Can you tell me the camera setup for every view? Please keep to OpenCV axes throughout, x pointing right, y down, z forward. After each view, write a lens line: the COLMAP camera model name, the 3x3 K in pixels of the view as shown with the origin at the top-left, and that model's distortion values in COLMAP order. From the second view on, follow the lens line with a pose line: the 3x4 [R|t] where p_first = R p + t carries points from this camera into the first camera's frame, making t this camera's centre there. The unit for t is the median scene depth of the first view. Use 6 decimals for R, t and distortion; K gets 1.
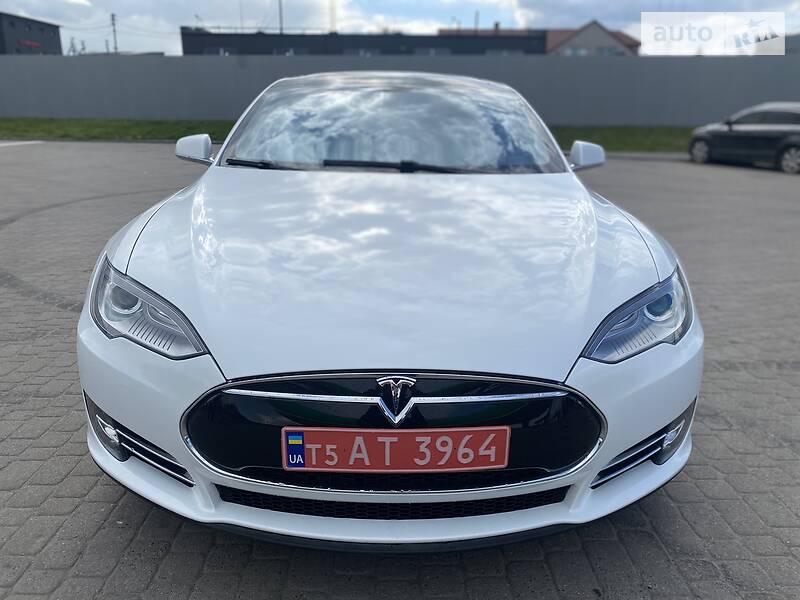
lens RADIAL K [[609.5, 0, 400.0], [0, 609.5, 300.0], [0, 0, 1]] dist [0.004092, -0.001460]
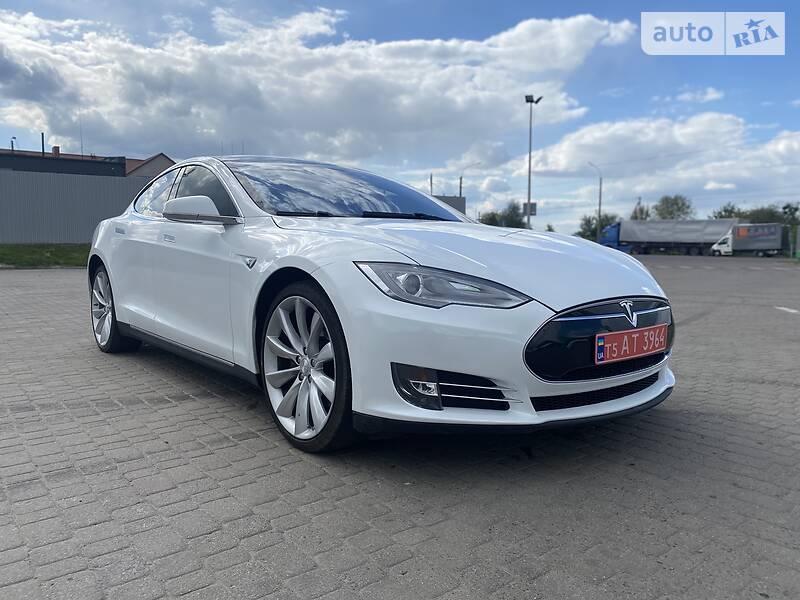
lens RADIAL K [[609.5, 0, 400.0], [0, 609.5, 300.0], [0, 0, 1]] dist [0.004092, -0.001460]
pose [[0.776882, -0.054466, 0.627286, -1.545938], [0.180957, 0.973535, -0.139582, 0.244772], [-0.603083, 0.221951, 0.766178, 0.071254]]
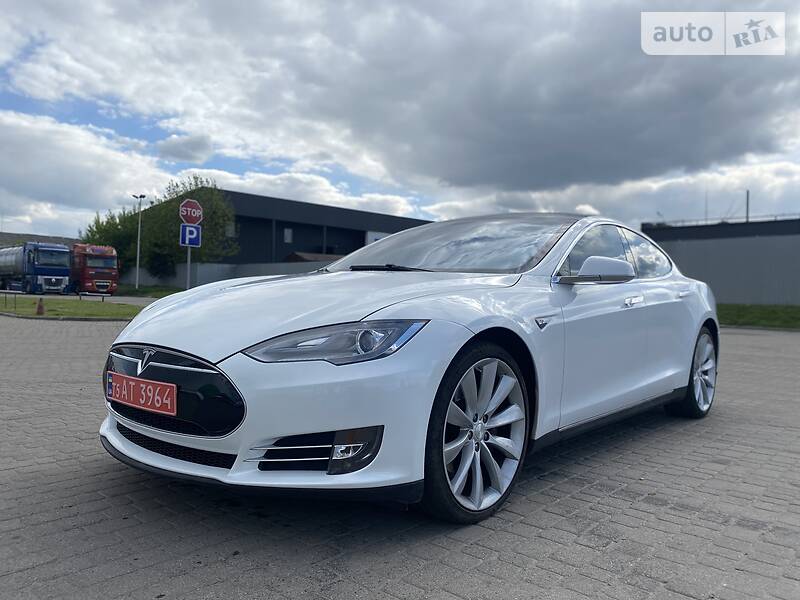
lens RADIAL K [[609.5, 0, 400.0], [0, 609.5, 300.0], [0, 0, 1]] dist [0.004092, -0.001460]
pose [[0.754761, 0.010525, -0.655915, 1.567483], [-0.204727, 0.953711, -0.220276, 0.222151], [0.623235, 0.300539, 0.721979, 0.184751]]
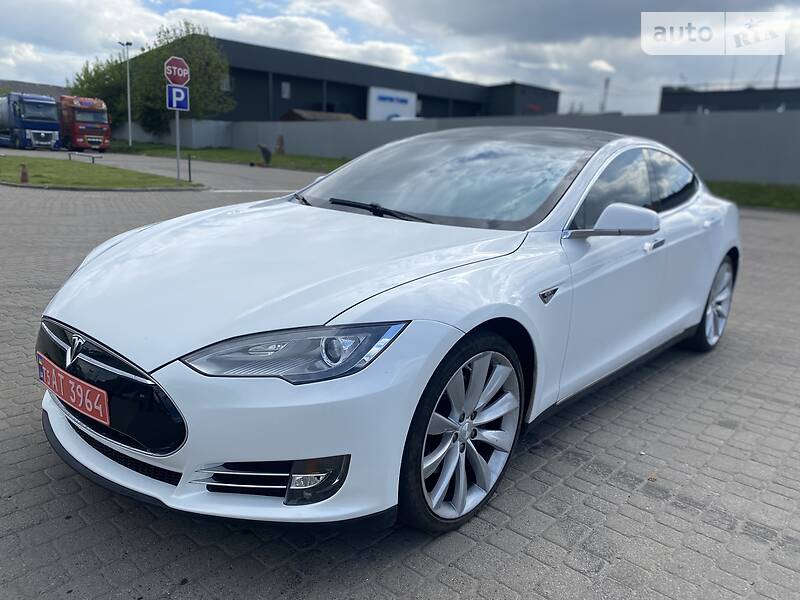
lens RADIAL K [[612.0, 0, 400.0], [0, 612.0, 300.0], [0, 0, 1]] dist [-0.000706, 0.004014]
pose [[0.750374, 0.173668, -0.637792, 1.402632], [-0.228562, 0.973522, -0.003821, -0.114012], [0.620240, 0.148643, 0.770199, 0.358989]]
